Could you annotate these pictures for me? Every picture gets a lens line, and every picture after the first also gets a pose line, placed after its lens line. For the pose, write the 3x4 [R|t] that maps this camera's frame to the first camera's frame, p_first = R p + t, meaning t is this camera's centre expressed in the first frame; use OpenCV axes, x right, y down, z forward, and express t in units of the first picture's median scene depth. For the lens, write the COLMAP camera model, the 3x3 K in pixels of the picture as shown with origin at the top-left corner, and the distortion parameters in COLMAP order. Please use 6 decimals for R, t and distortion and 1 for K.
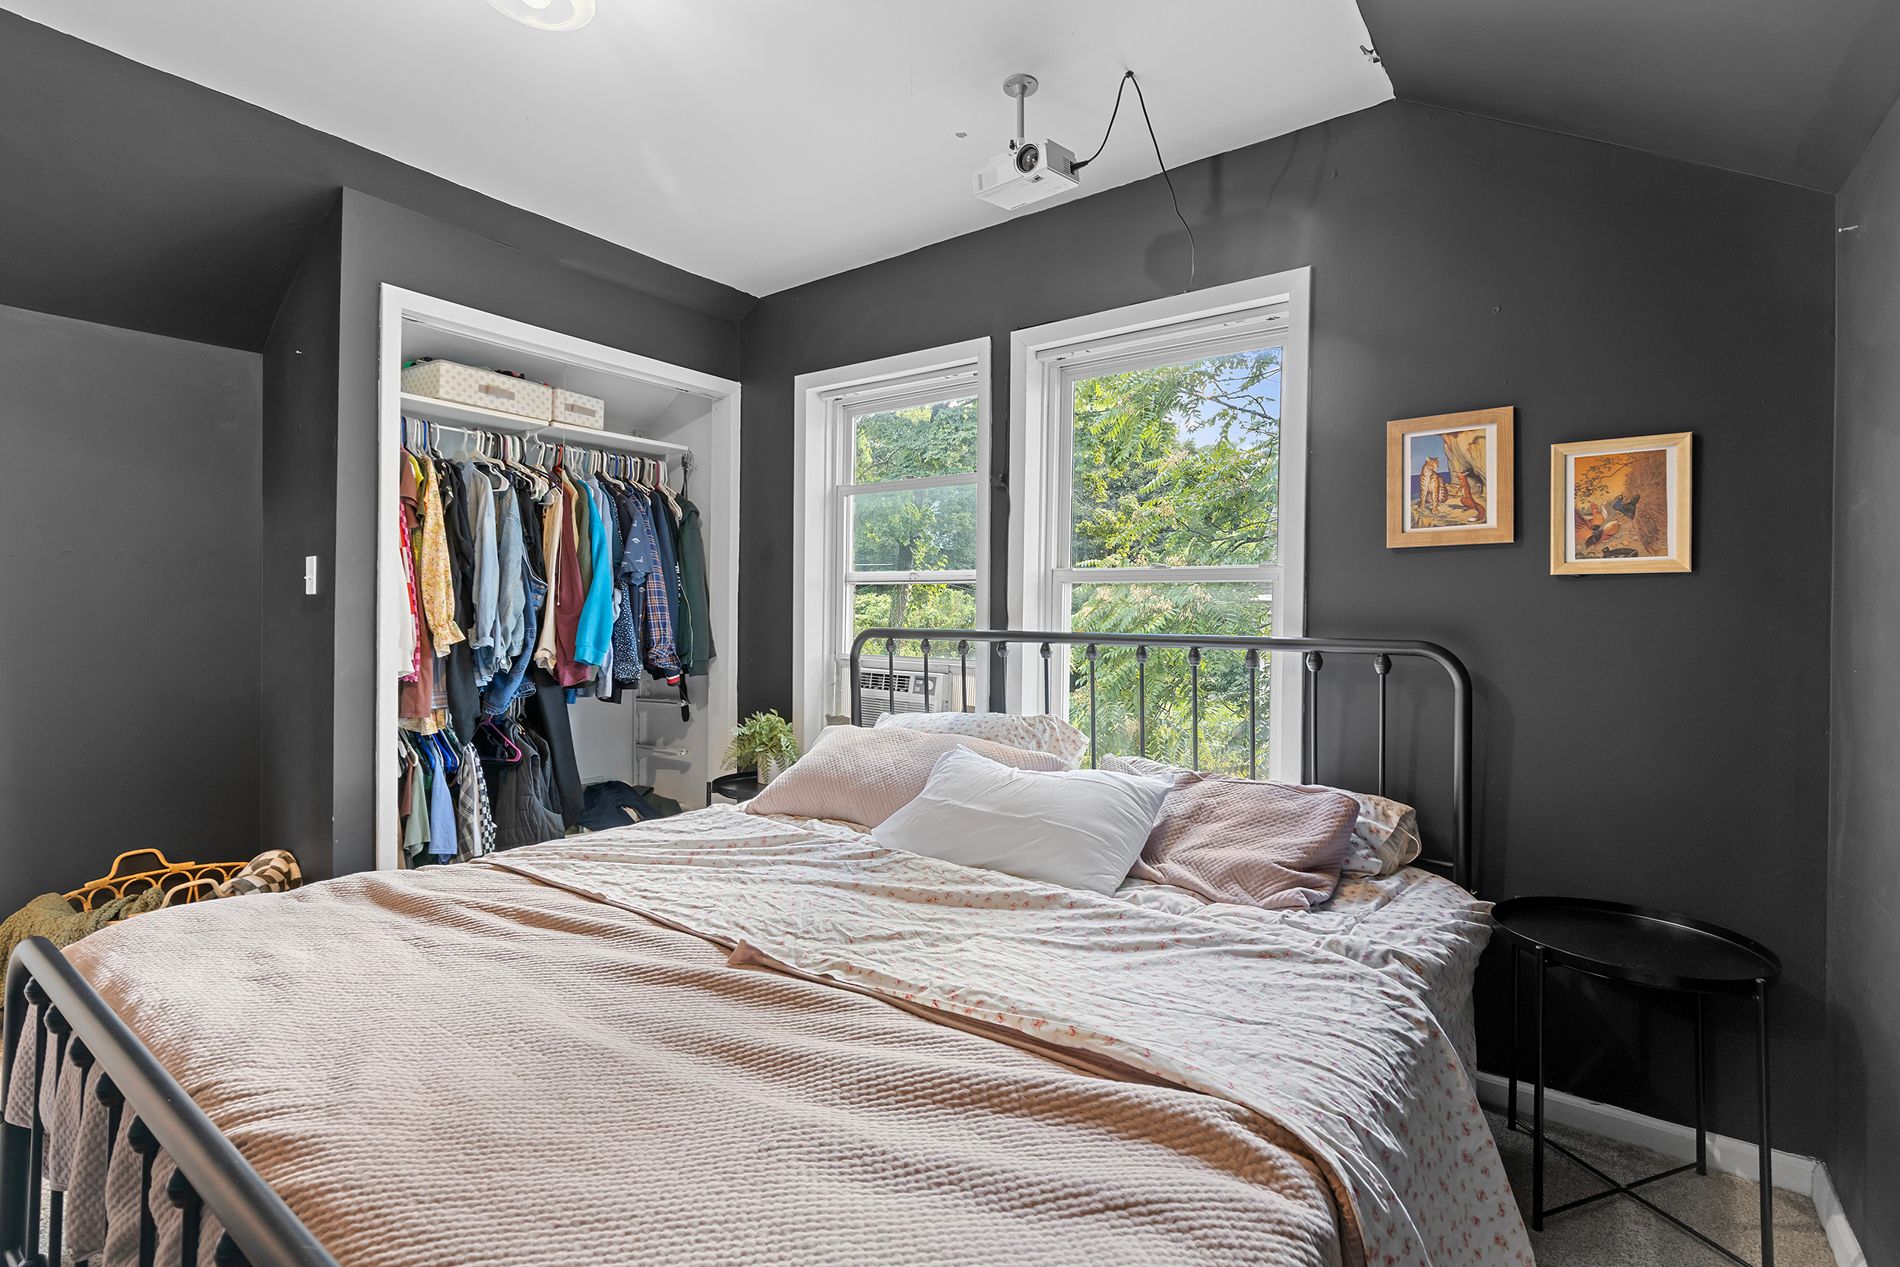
lens RADIAL K [[845.2, 0, 965.3], [0, 845.2, 625.3], [0, 0, 1]] dist [0.004799, -0.000089]
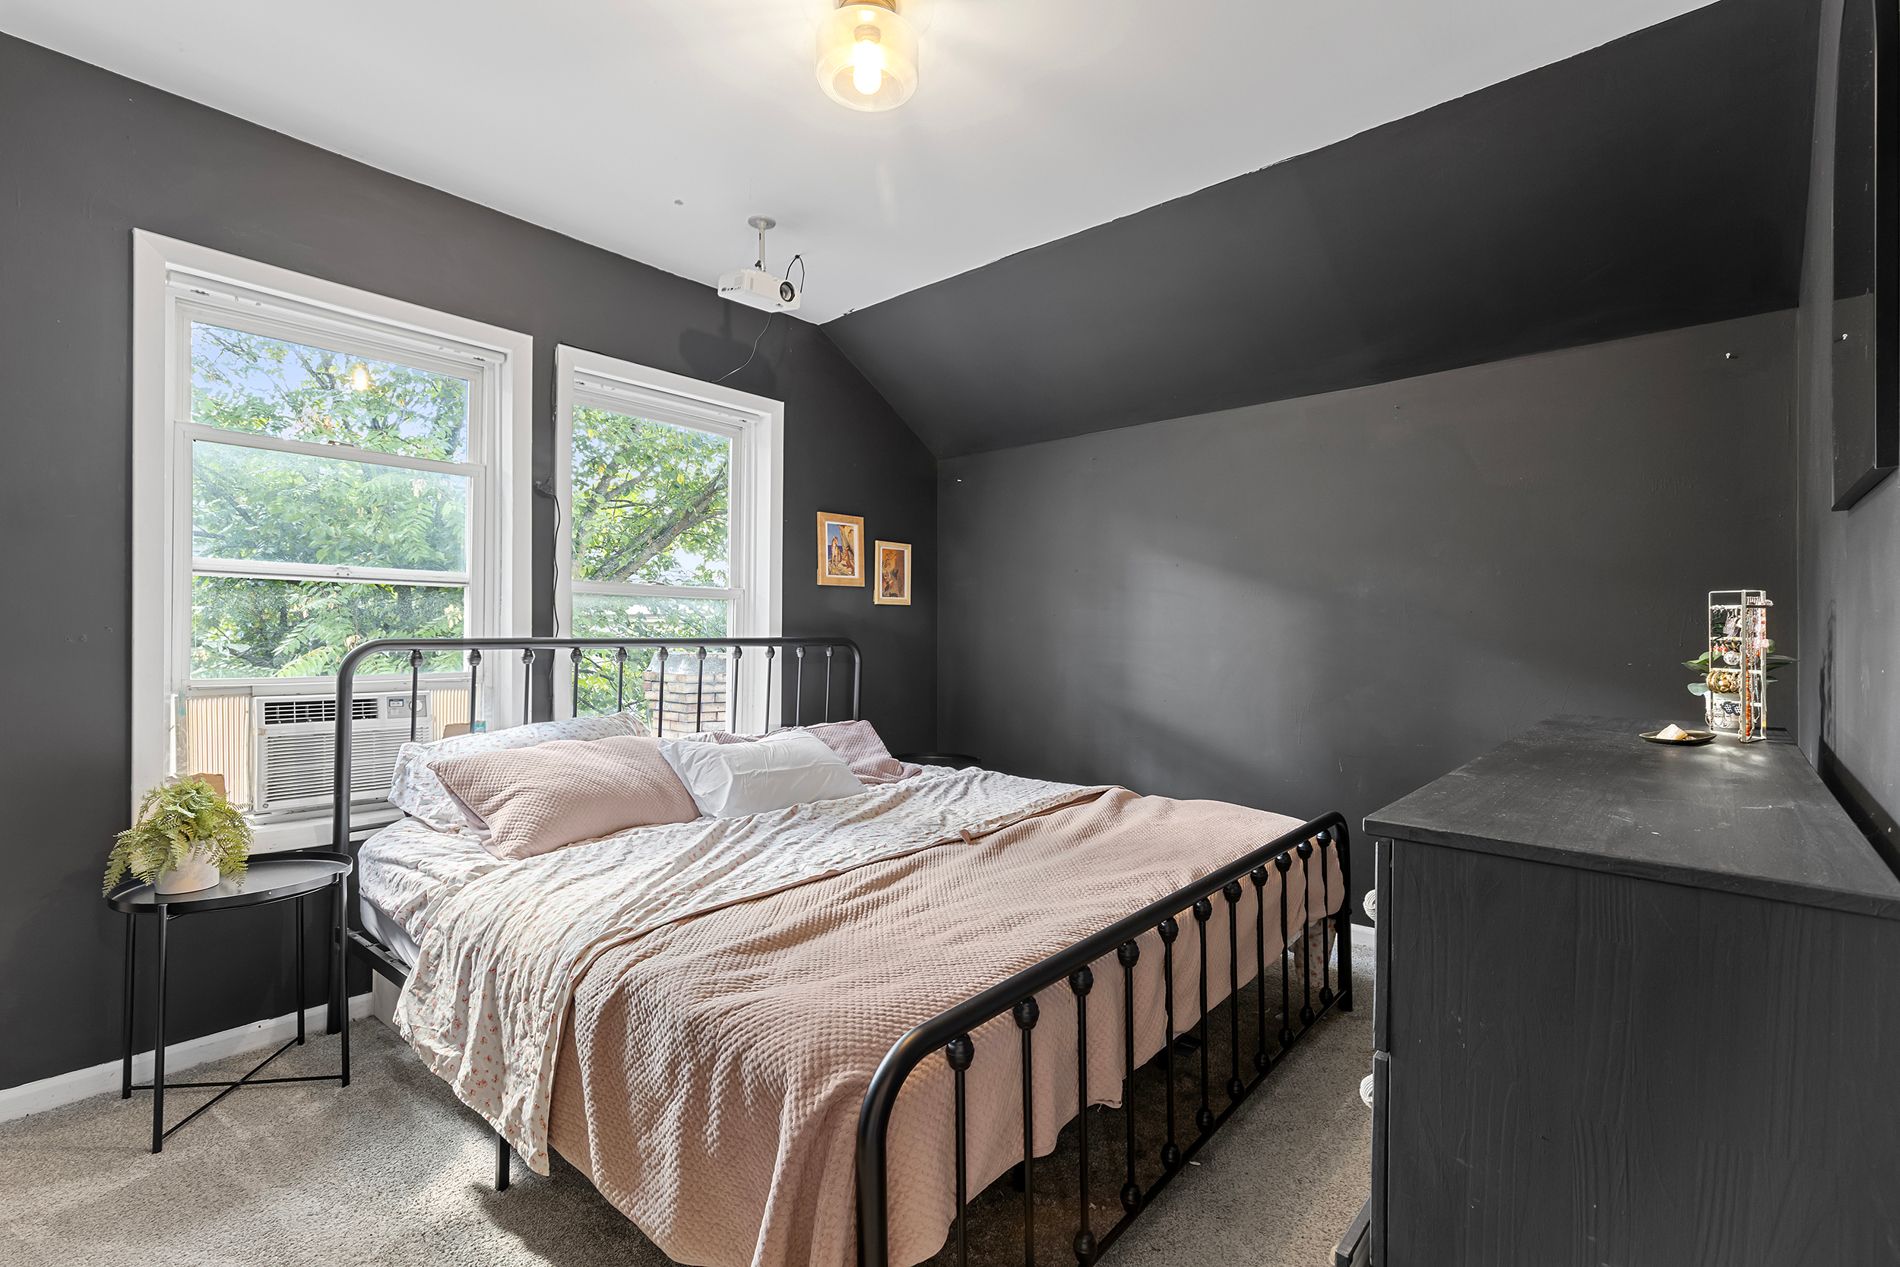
lens RADIAL K [[845.2, 0, 965.3], [0, 845.2, 625.3], [0, 0, 1]] dist [0.004799, -0.000089]
pose [[0.087189, -0.005557, 0.996176, -1.250617], [0.003865, 0.999979, 0.005240, -0.017151], [-0.996184, 0.003394, 0.087208, 0.574946]]
